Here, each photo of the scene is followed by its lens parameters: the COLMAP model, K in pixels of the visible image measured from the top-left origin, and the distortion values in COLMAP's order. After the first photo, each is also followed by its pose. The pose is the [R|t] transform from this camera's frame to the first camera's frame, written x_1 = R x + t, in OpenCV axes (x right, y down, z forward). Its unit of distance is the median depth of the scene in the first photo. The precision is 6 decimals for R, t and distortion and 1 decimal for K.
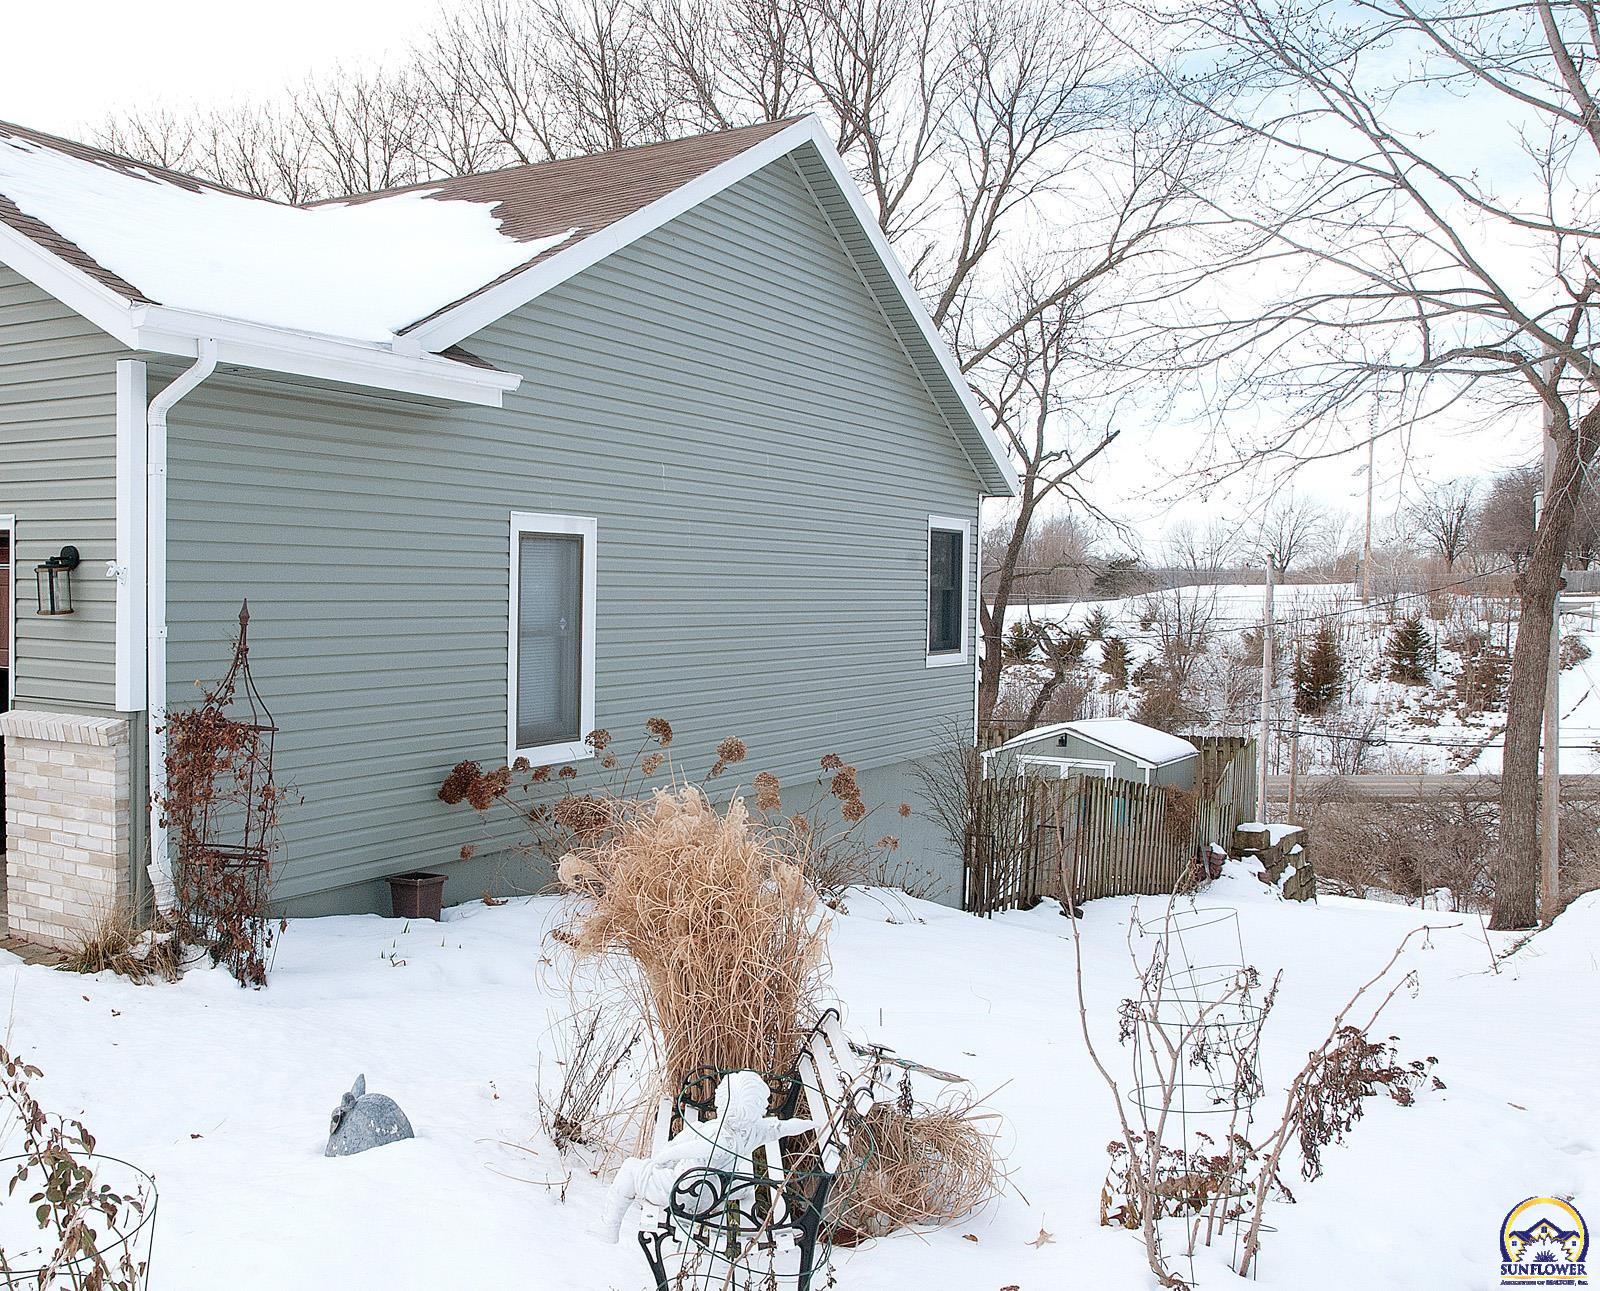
lens RADIAL K [[1414.6, 0, 800.0], [0, 1414.6, 645.5], [0, 0, 1]] dist [-0.040335, -0.007320]
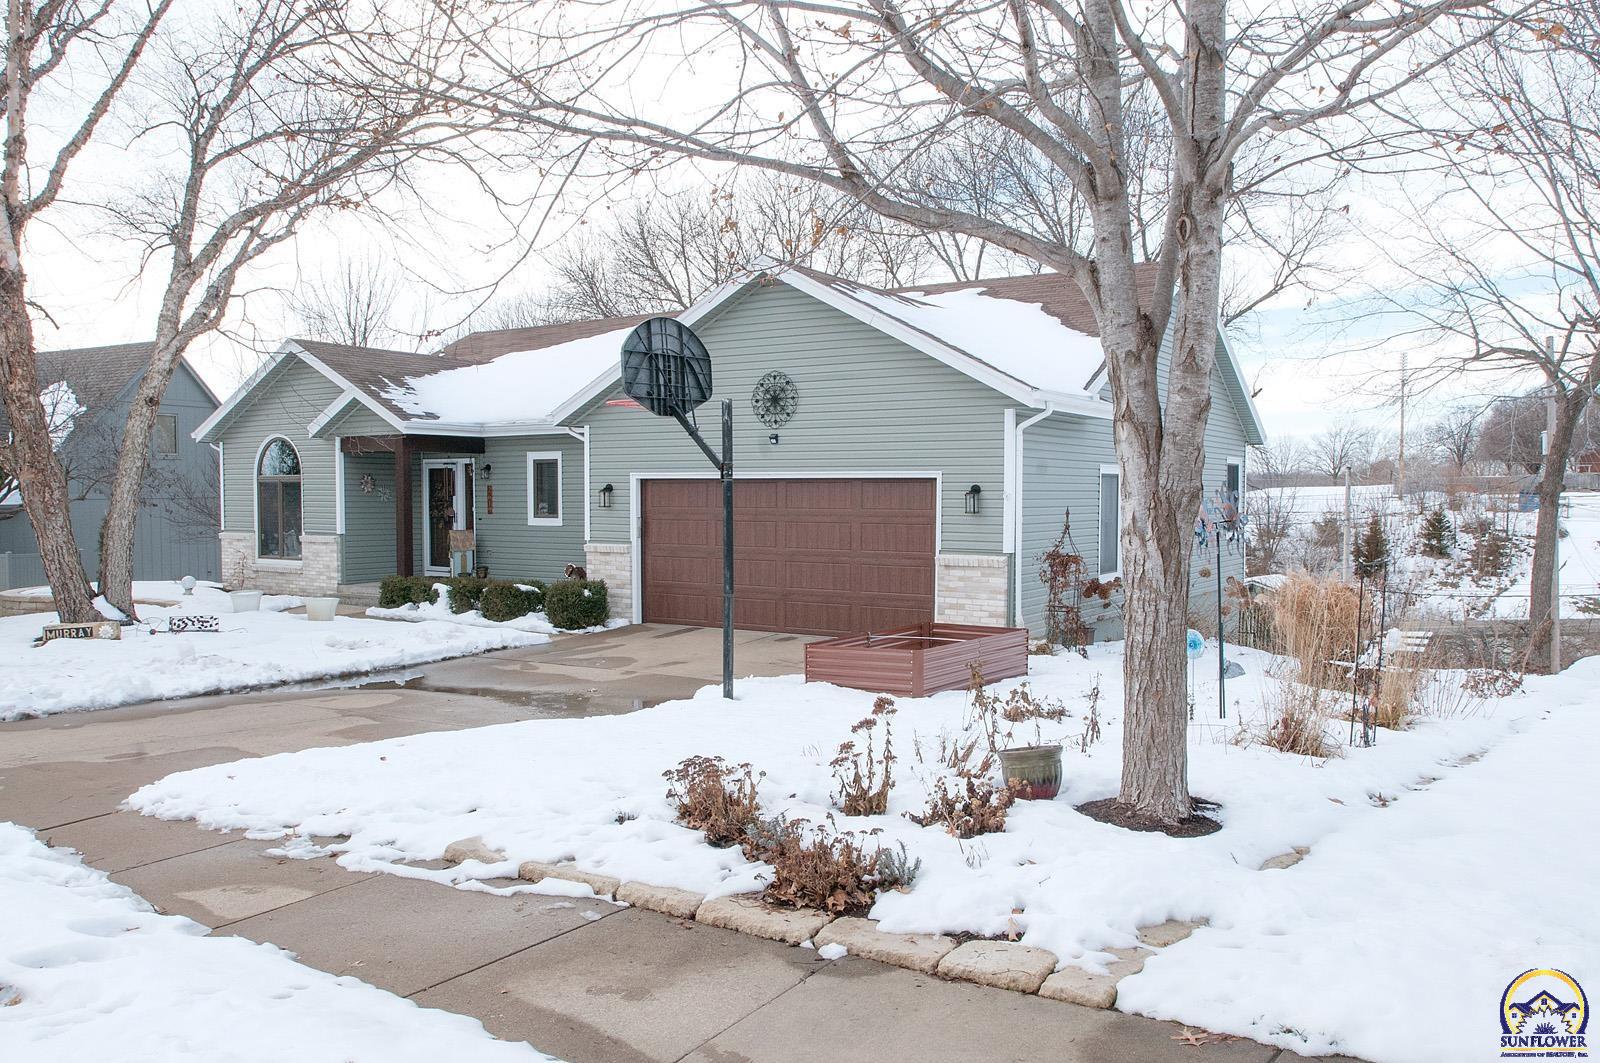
lens RADIAL K [[1329.6, 0, 800.0], [0, 1329.6, 531.5], [0, 0, 1]] dist [-0.060195, 0.003025]
pose [[0.999917, -0.012295, -0.003832, -0.187631], [0.012259, 0.999882, -0.009238, 0.006009], [0.003945, 0.009190, 0.999950, -0.292846]]
